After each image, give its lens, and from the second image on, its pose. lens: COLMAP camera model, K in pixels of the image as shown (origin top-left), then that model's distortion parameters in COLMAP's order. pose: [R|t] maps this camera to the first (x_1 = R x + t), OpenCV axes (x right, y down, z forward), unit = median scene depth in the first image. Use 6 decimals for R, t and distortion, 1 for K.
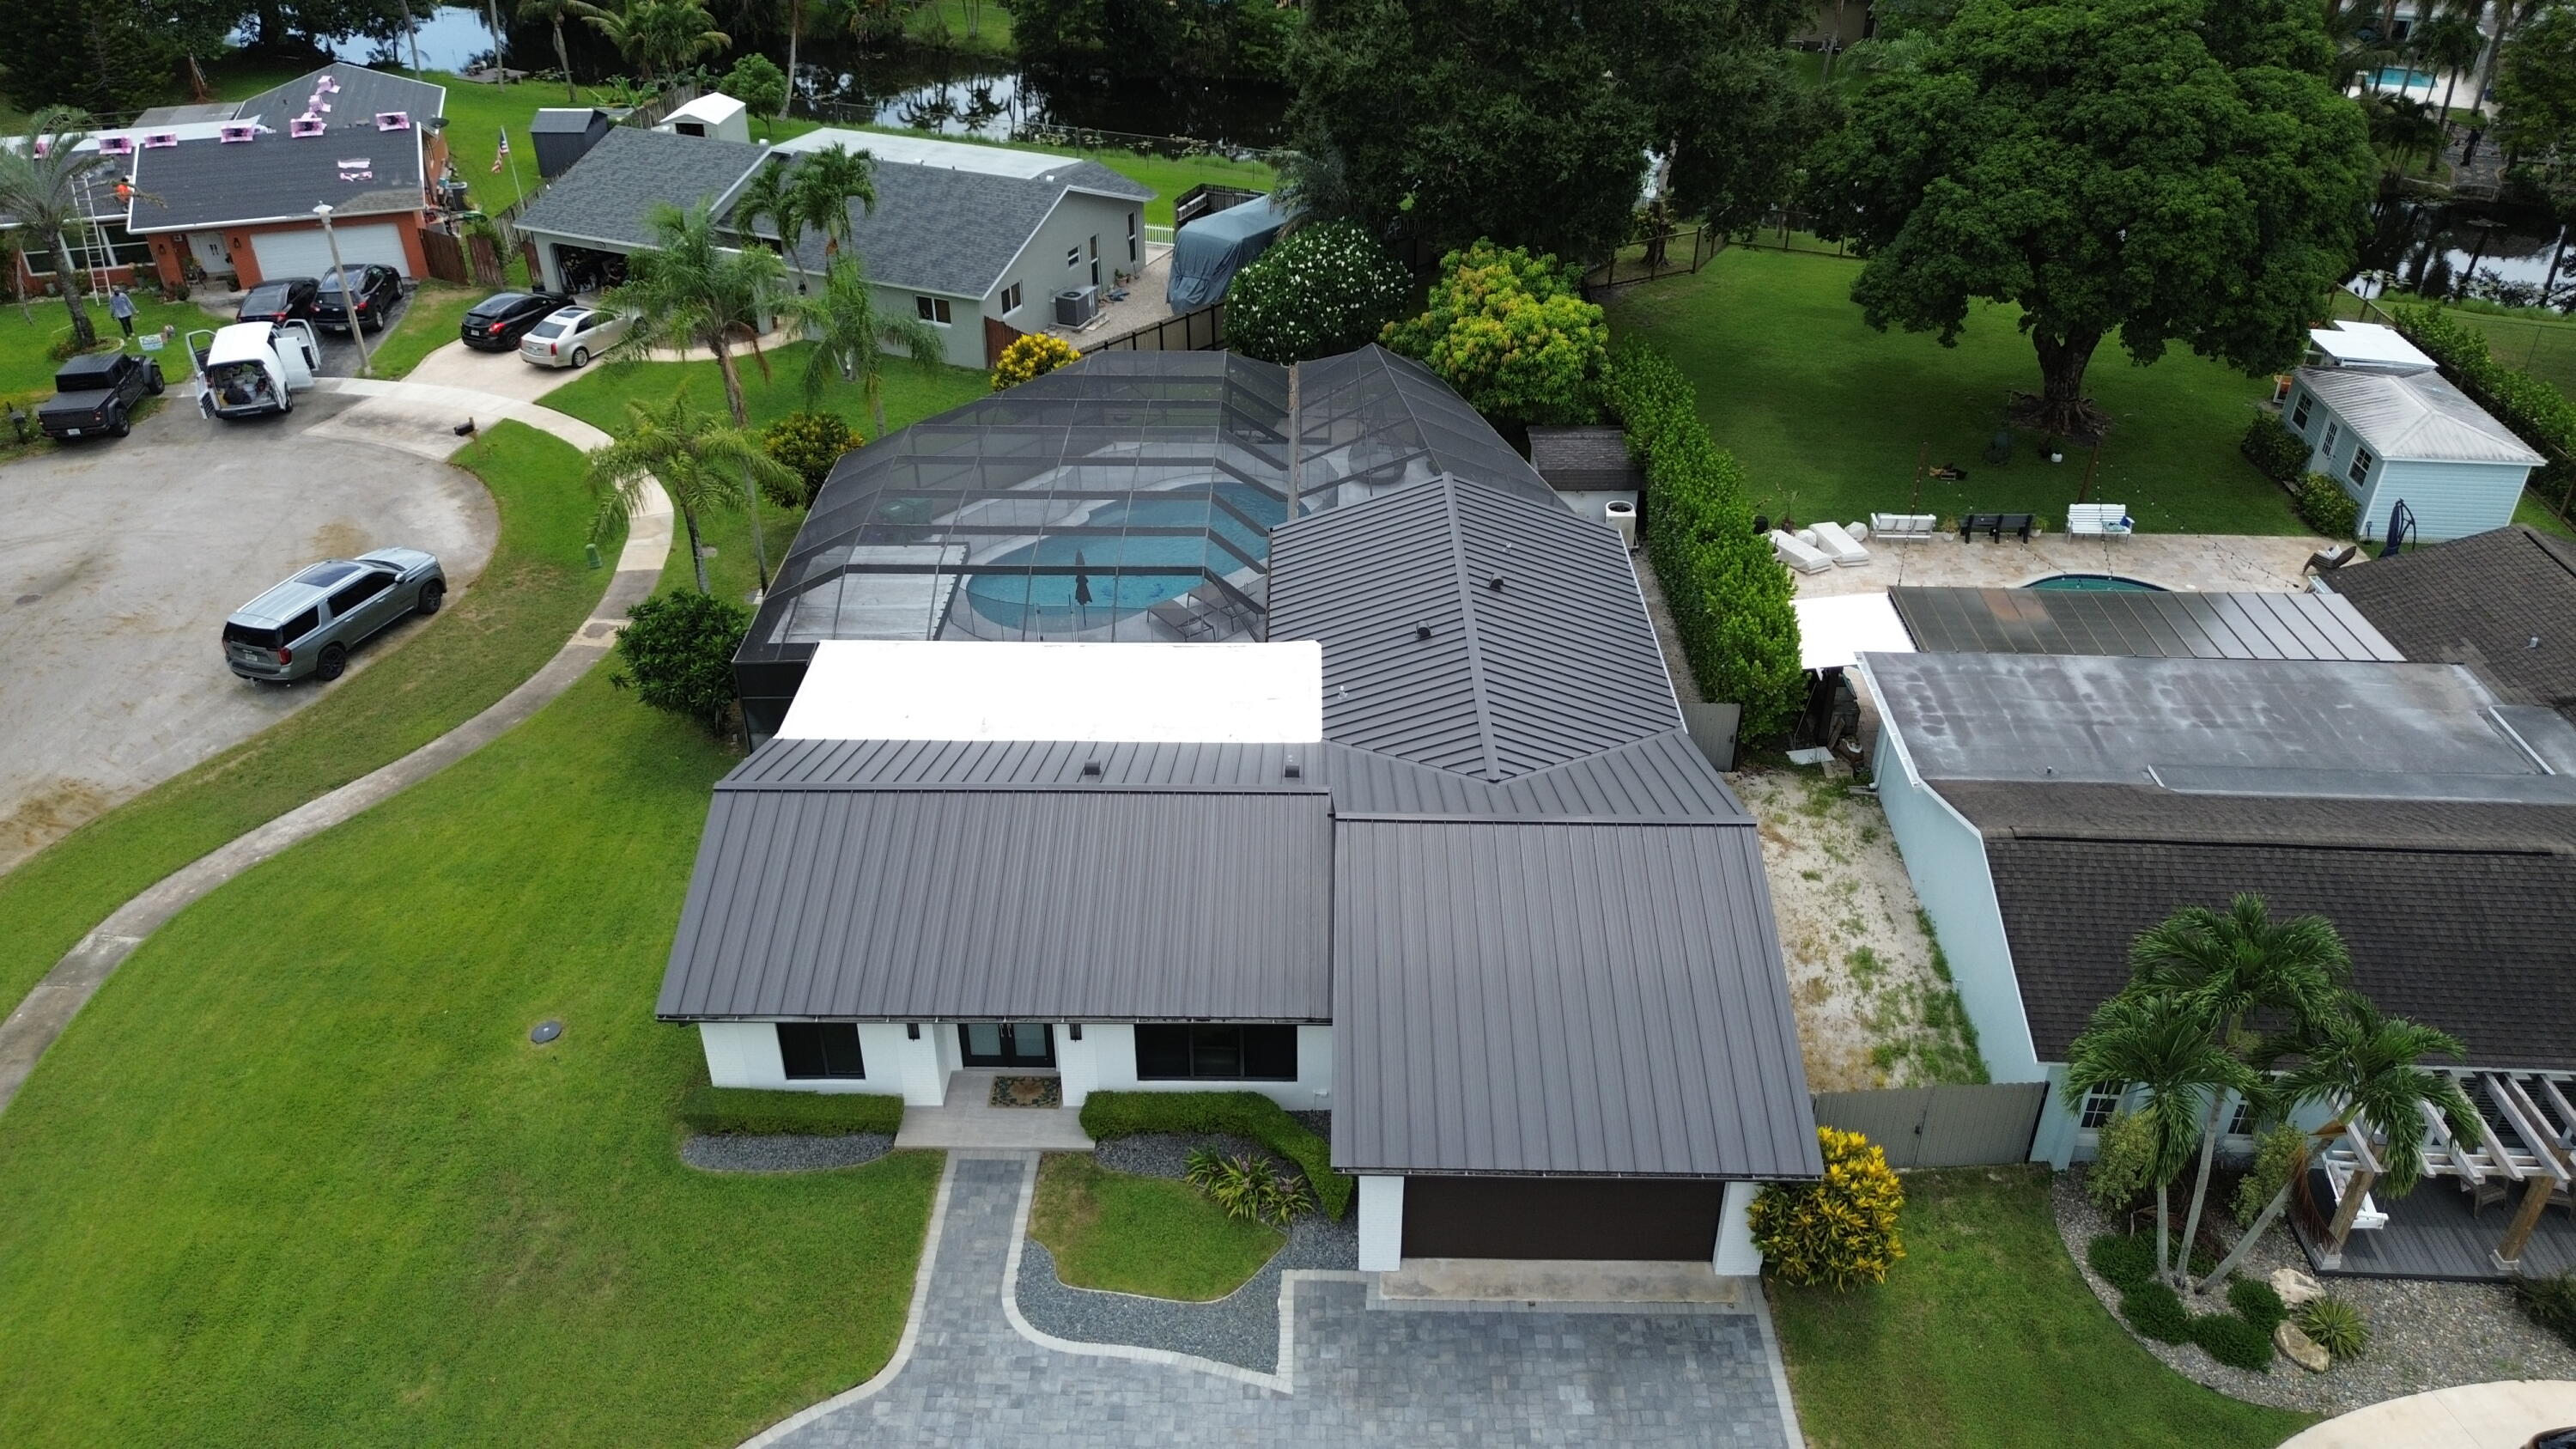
lens RADIAL K [[1800.5, 0, 1276.6], [0, 1800.5, 731.2], [0, 0, 1]] dist [0.057615, -0.051390]
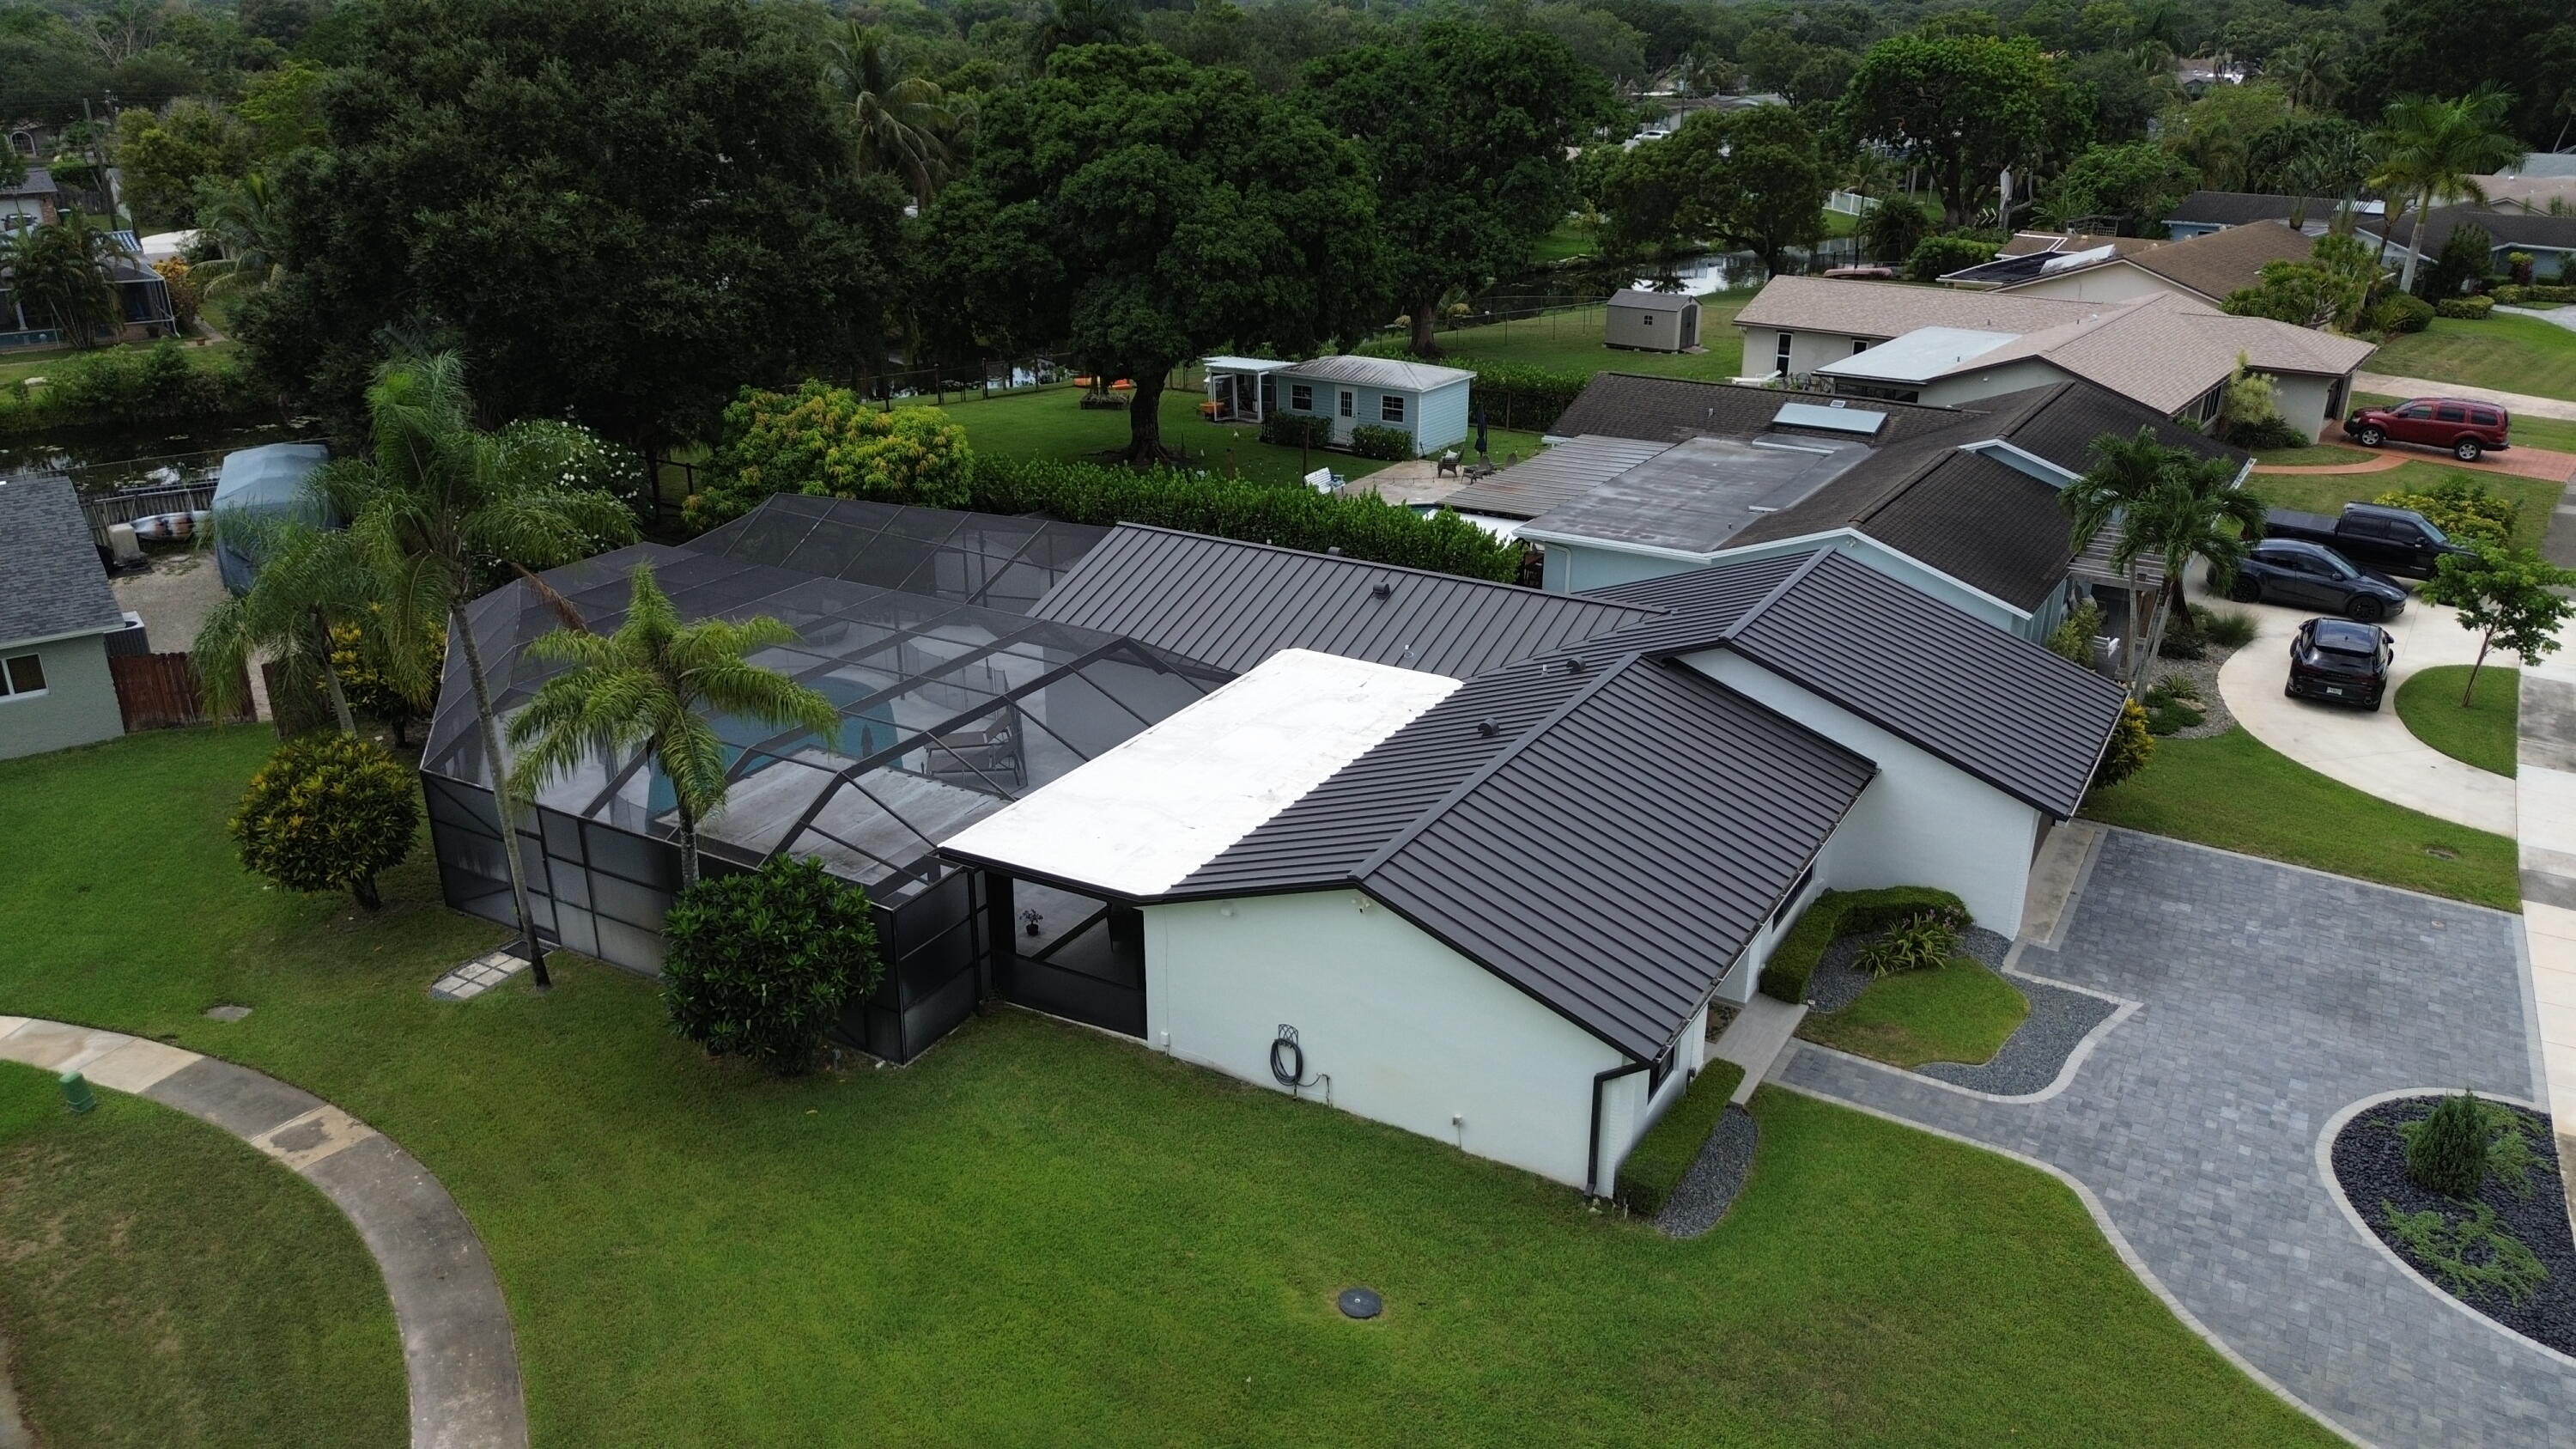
lens RADIAL K [[1800.5, 0, 1276.6], [0, 1800.5, 731.2], [0, 0, 1]] dist [0.057615, -0.051390]
pose [[0.495927, -0.317801, 0.808121, -0.780096], [0.465016, 0.883134, 0.061930, -0.073462], [-0.733360, 0.345076, 0.585752, 0.468887]]
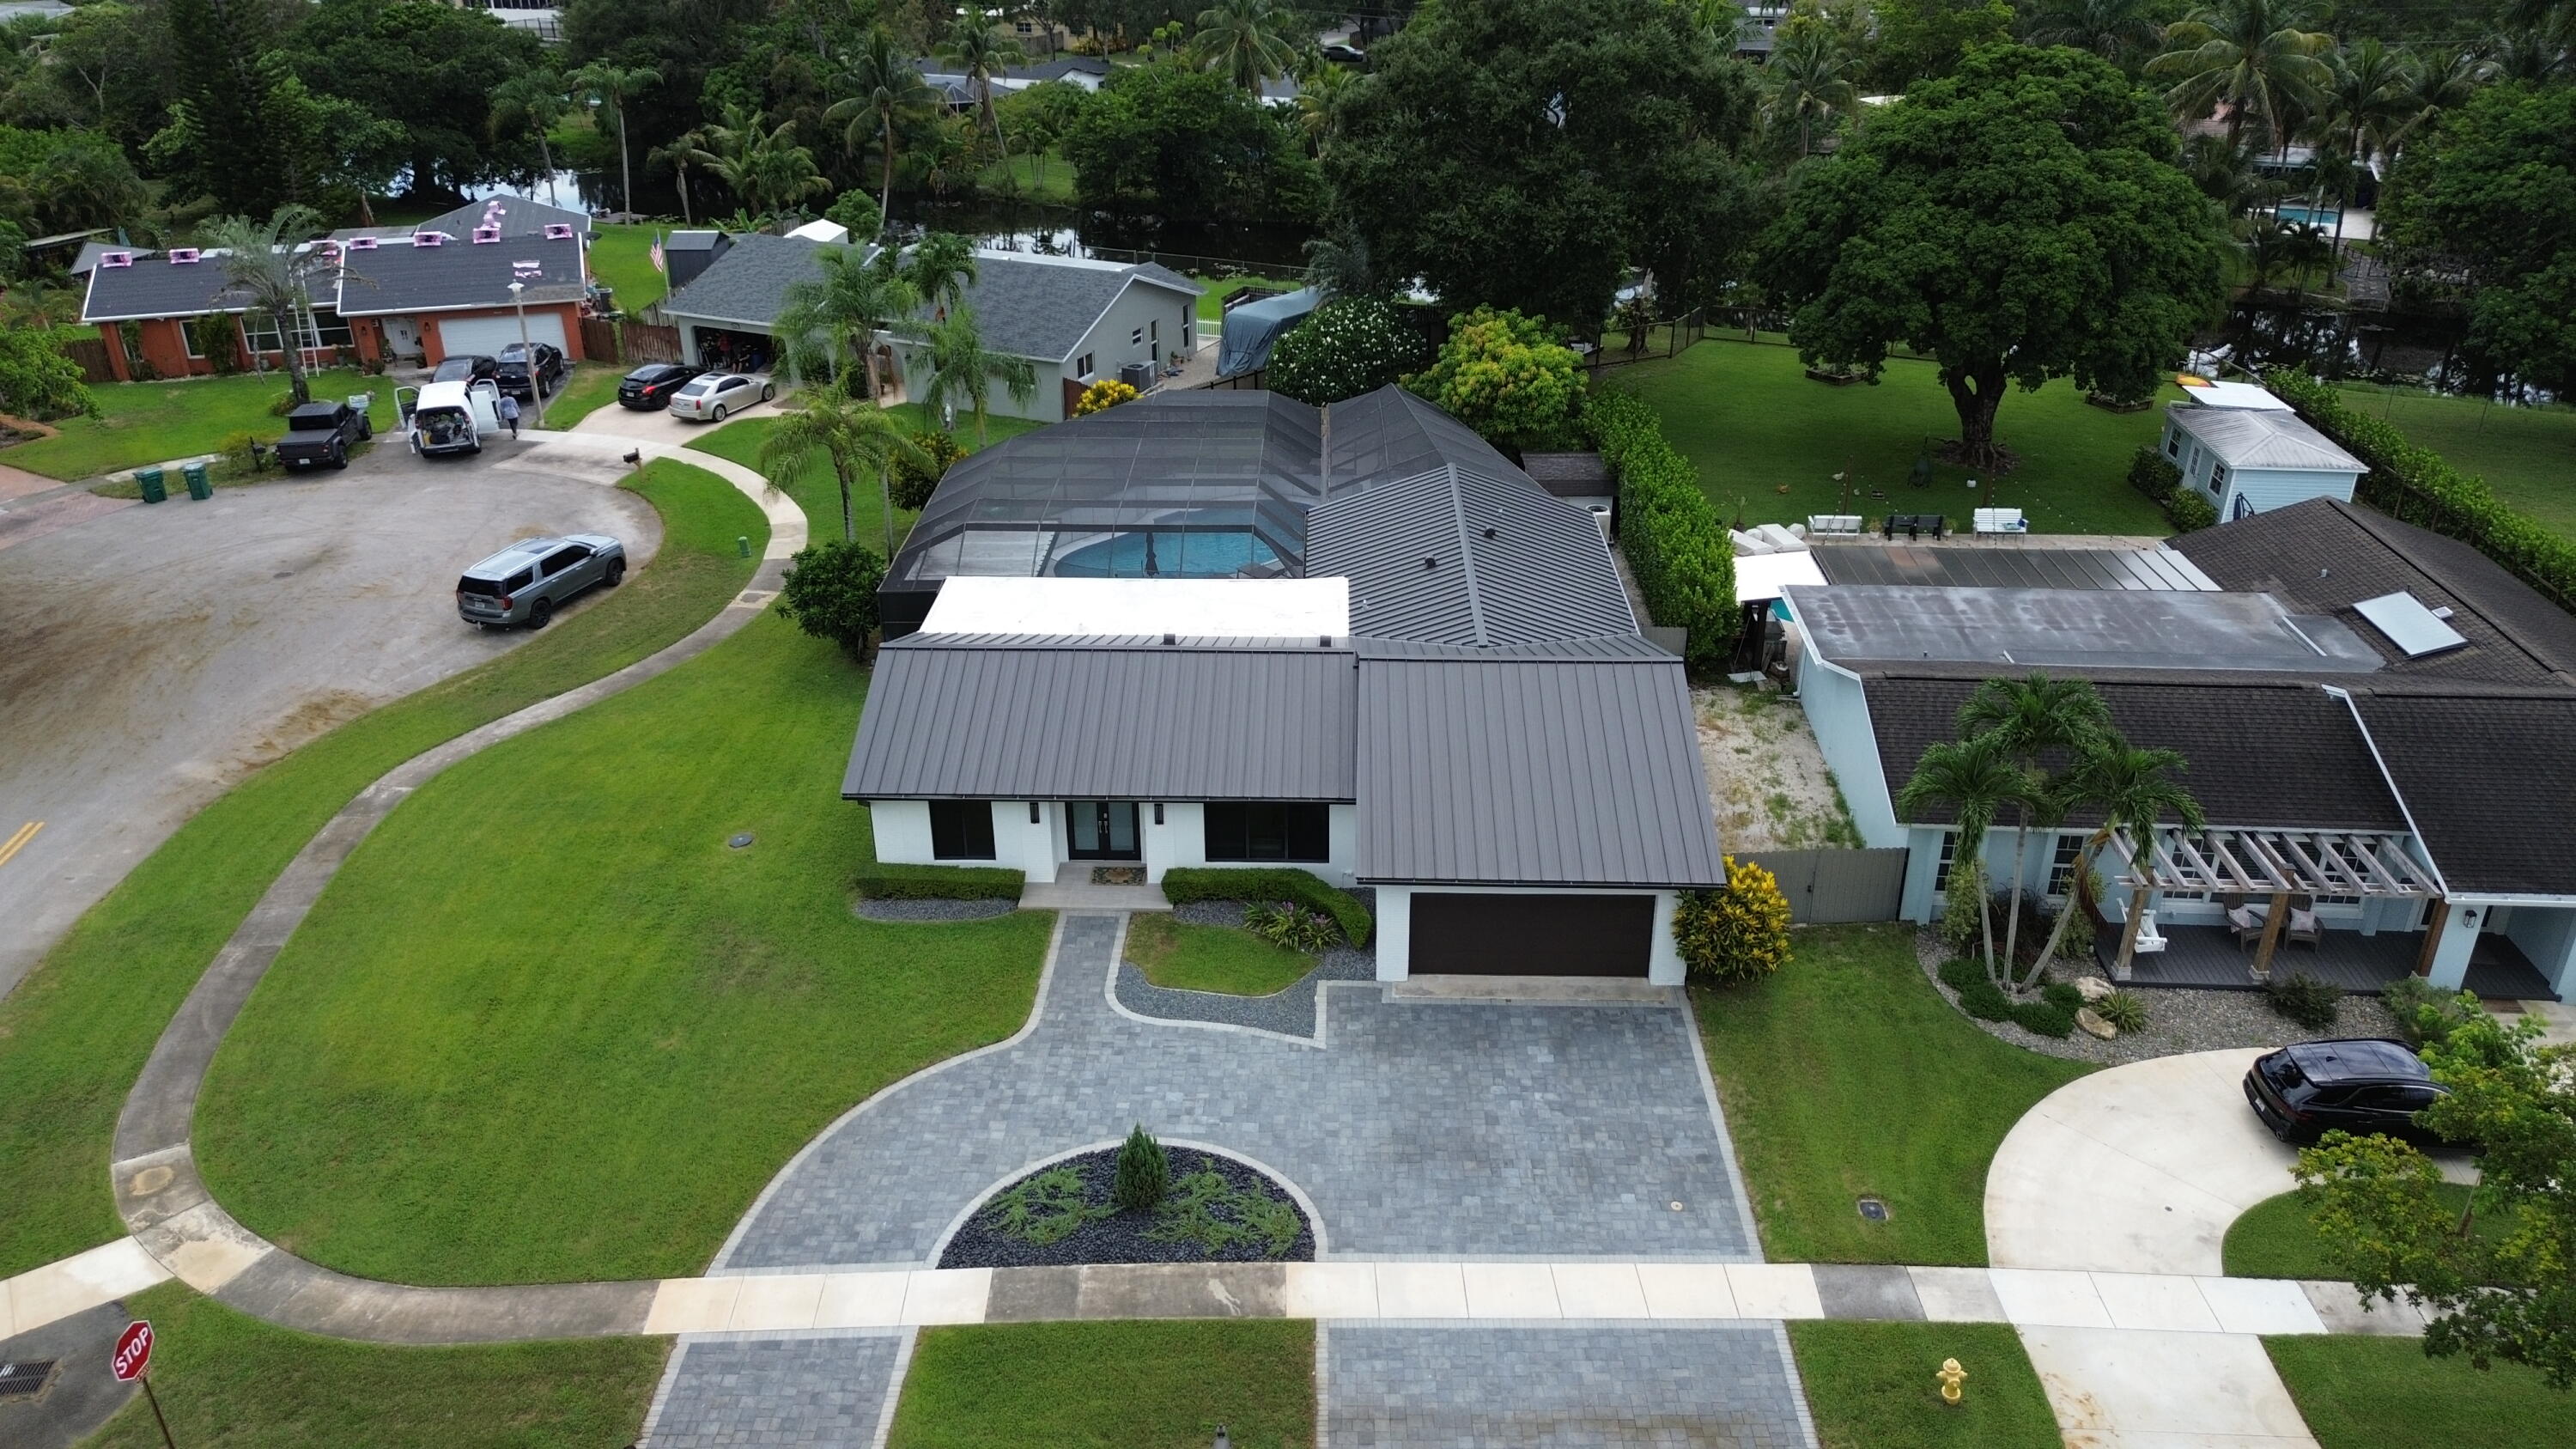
lens RADIAL K [[1800.5, 0, 1276.6], [0, 1800.5, 731.2], [0, 0, 1]] dist [0.057615, -0.051390]
pose [[0.999888, 0.005004, -0.014099, -0.006886], [-0.006400, 0.994891, -0.100753, 0.185305], [0.013523, 0.100832, 0.994812, -0.231240]]
